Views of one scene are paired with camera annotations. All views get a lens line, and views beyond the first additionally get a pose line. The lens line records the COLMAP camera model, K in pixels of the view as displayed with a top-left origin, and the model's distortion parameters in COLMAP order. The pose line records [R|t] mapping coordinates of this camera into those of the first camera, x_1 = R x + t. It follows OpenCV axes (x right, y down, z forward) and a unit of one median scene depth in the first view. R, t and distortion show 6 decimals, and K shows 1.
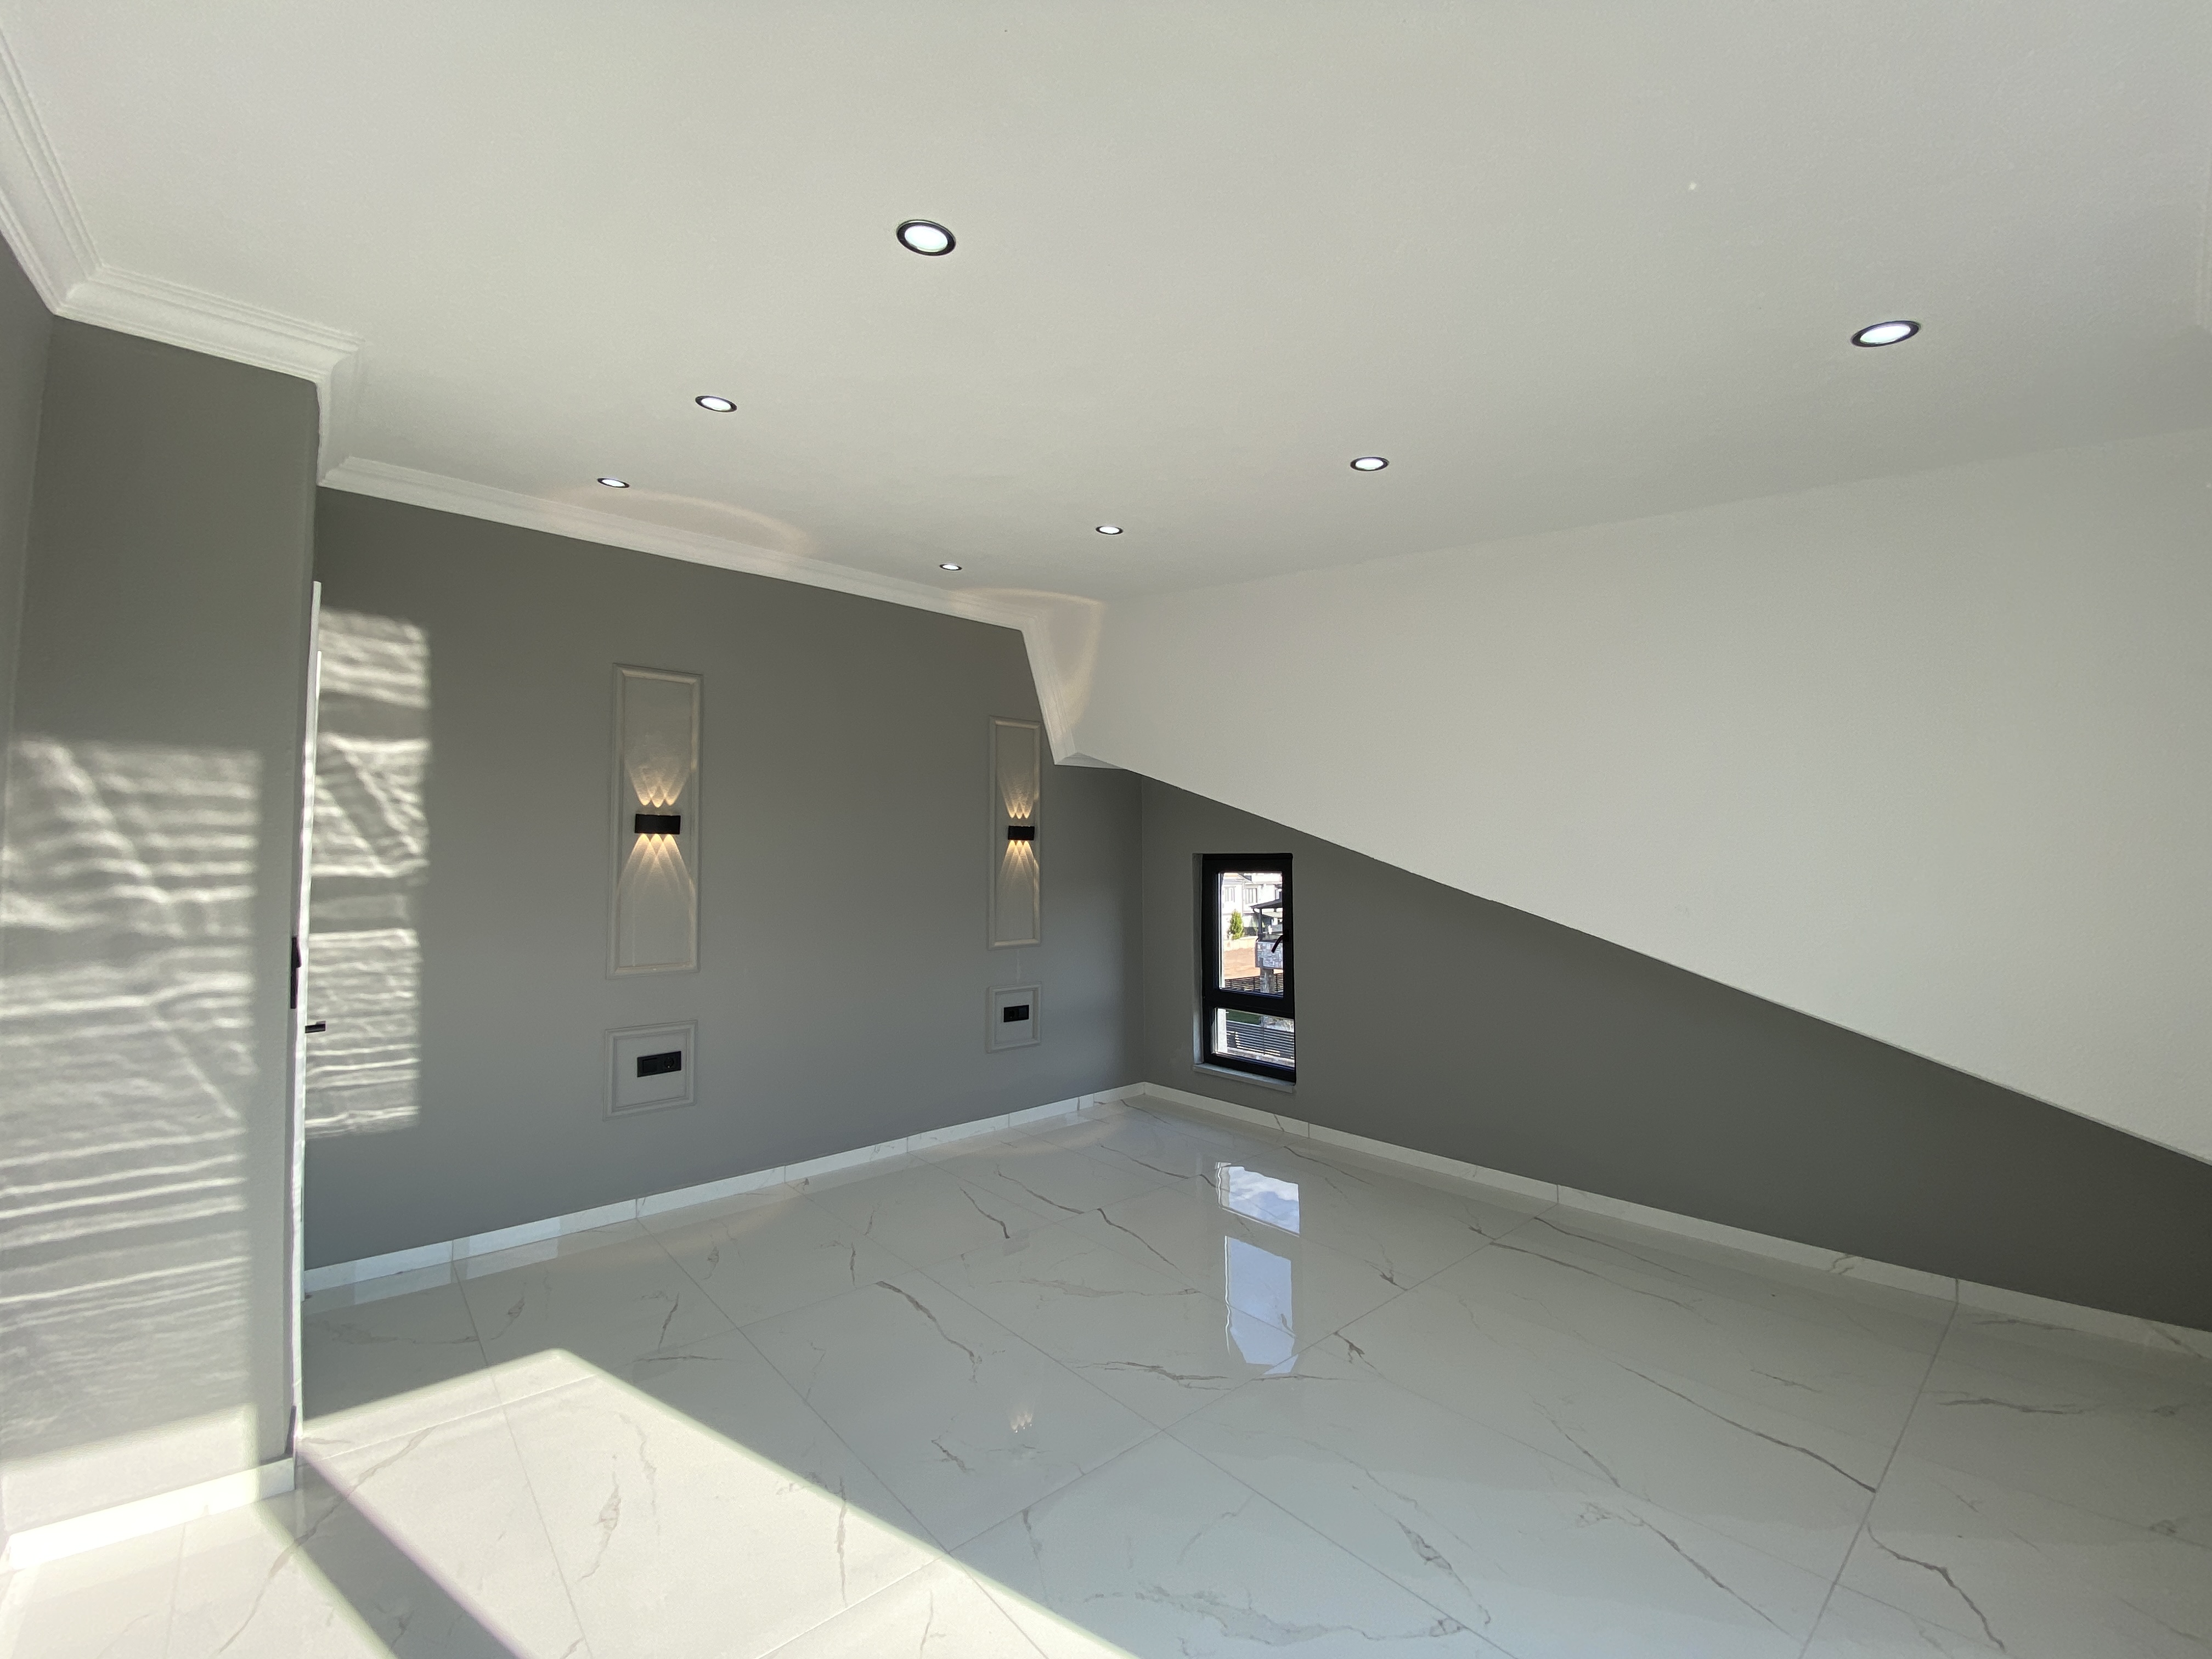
lens RADIAL K [[898.4, 0, 1096.1], [0, 898.4, 834.3], [0, 0, 1]] dist [0.025385, -0.023789]
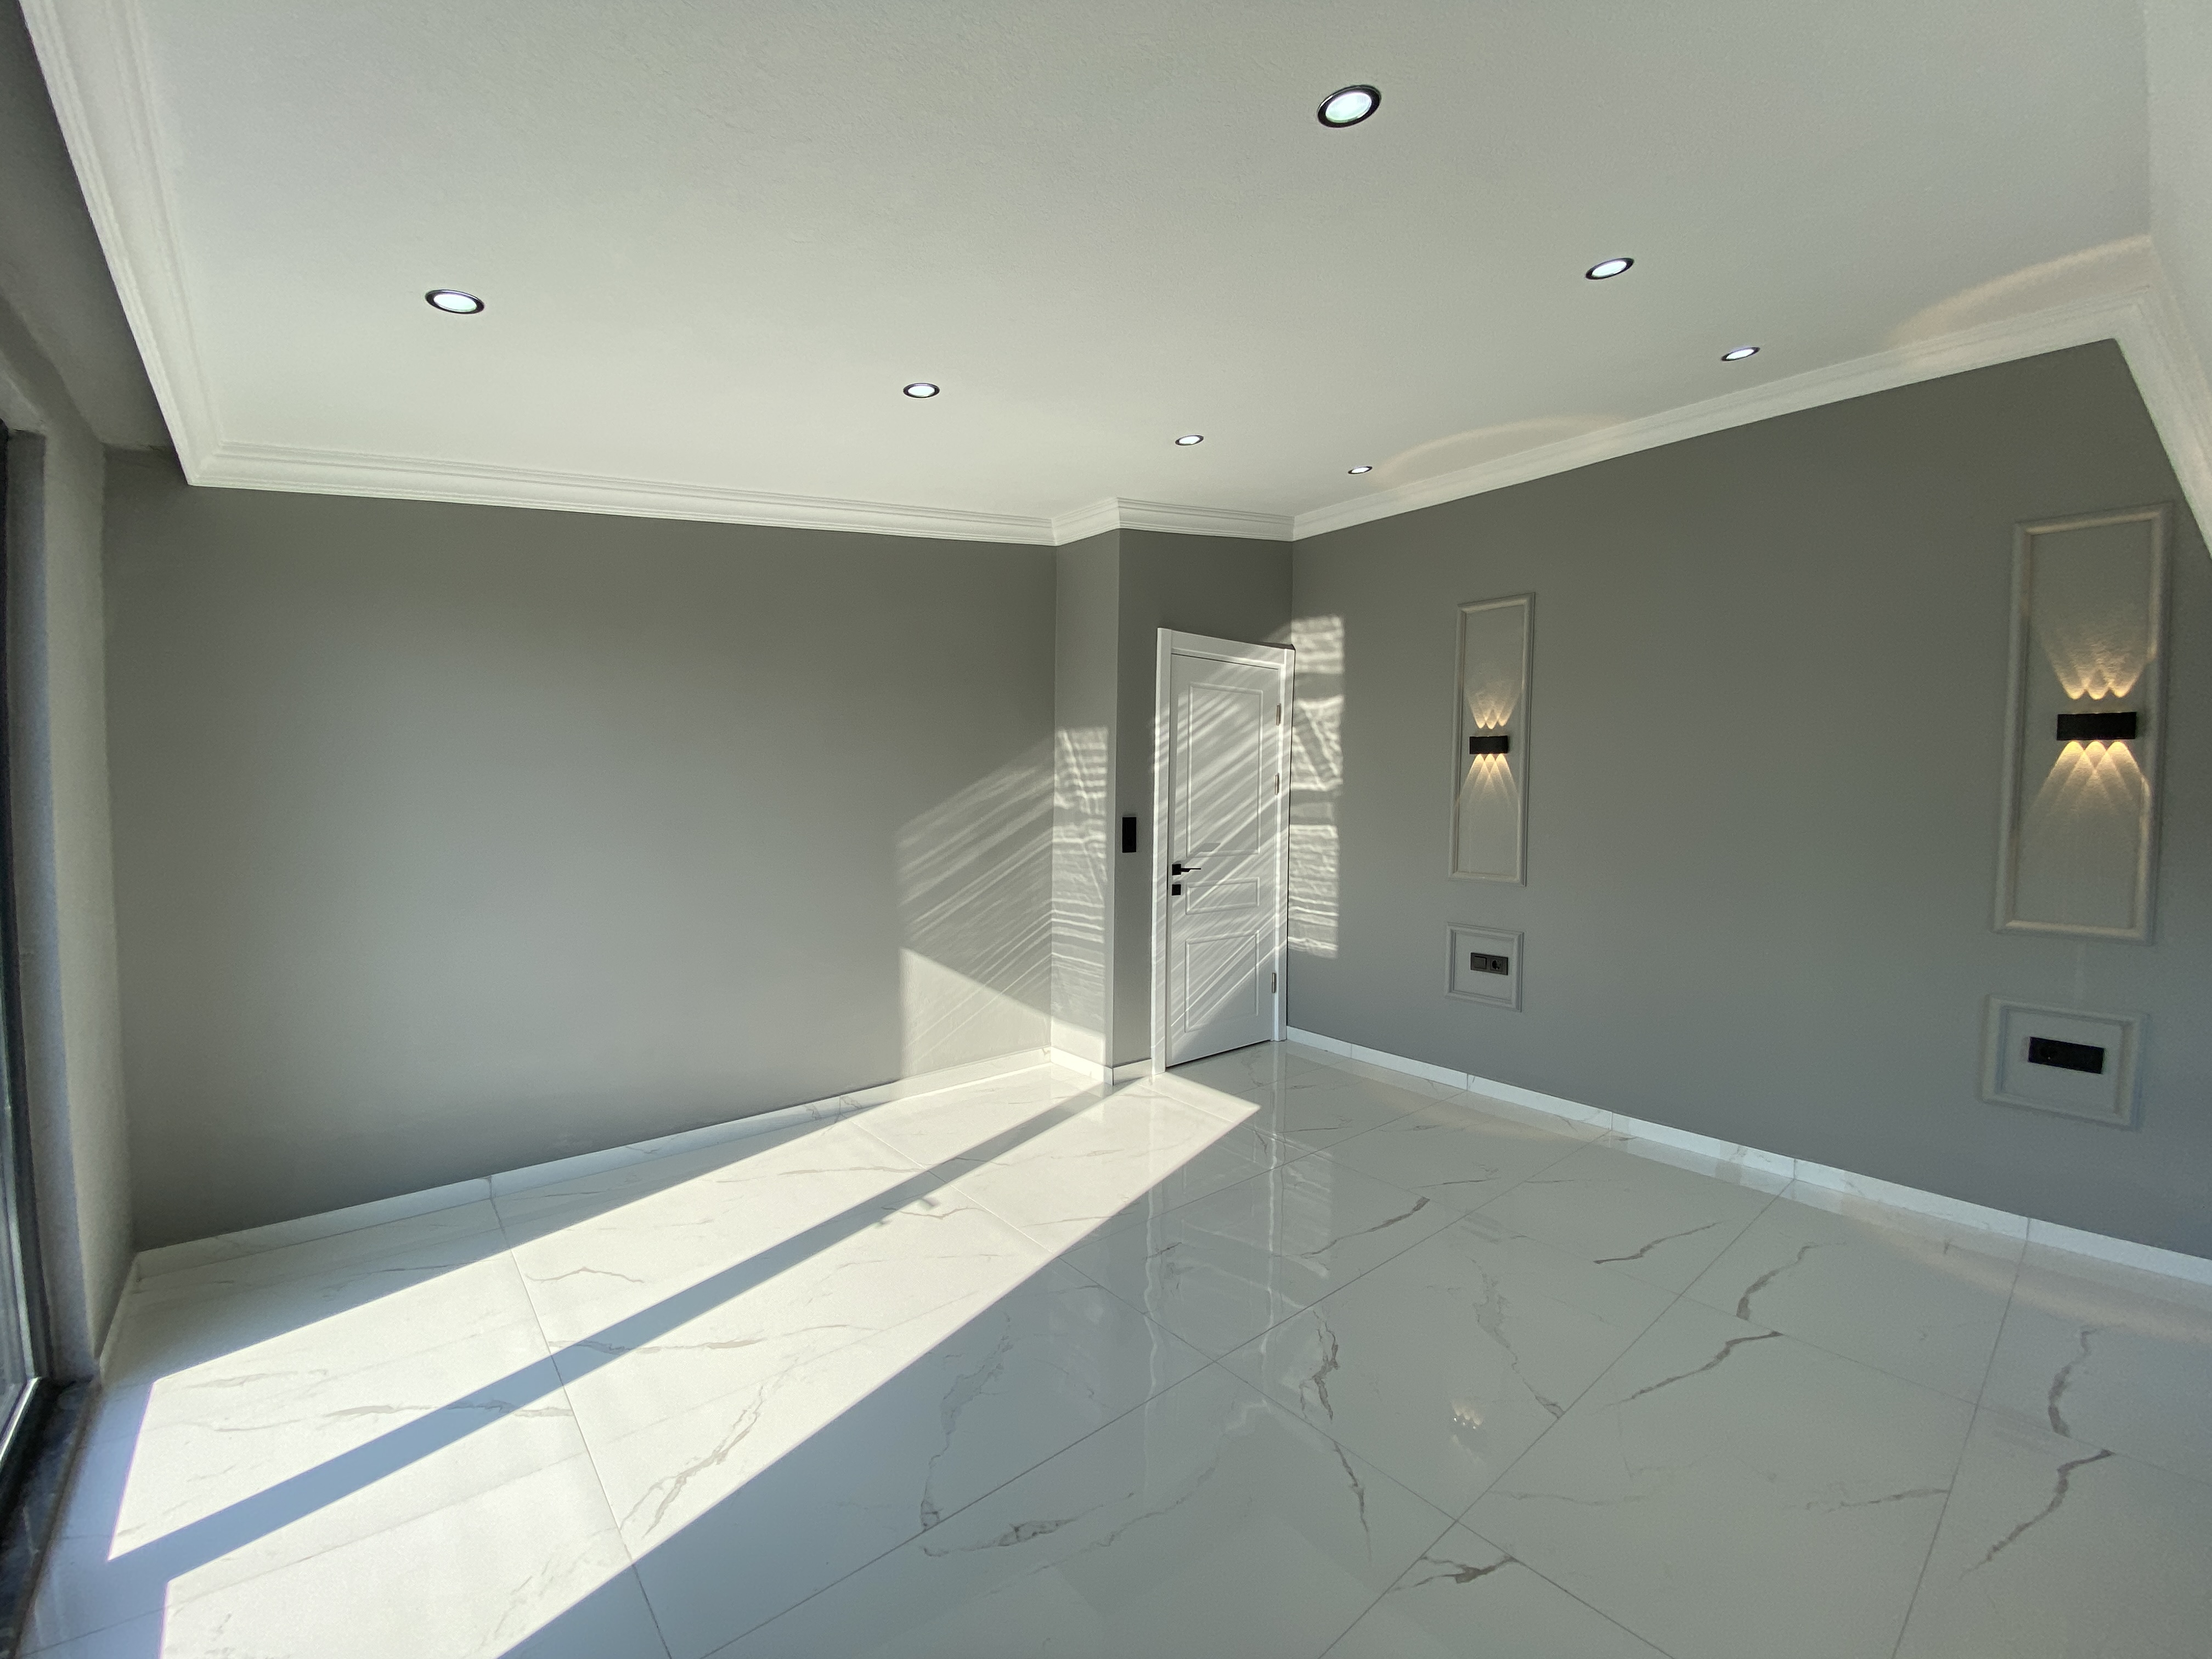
lens RADIAL K [[898.4, 0, 1096.1], [0, 898.4, 834.3], [0, 0, 1]] dist [0.025385, -0.023789]
pose [[-0.027961, 0.056887, -0.997989, 0.731331], [0.029426, 0.997994, 0.056063, 0.024646], [0.999176, -0.027800, -0.029579, 0.661402]]
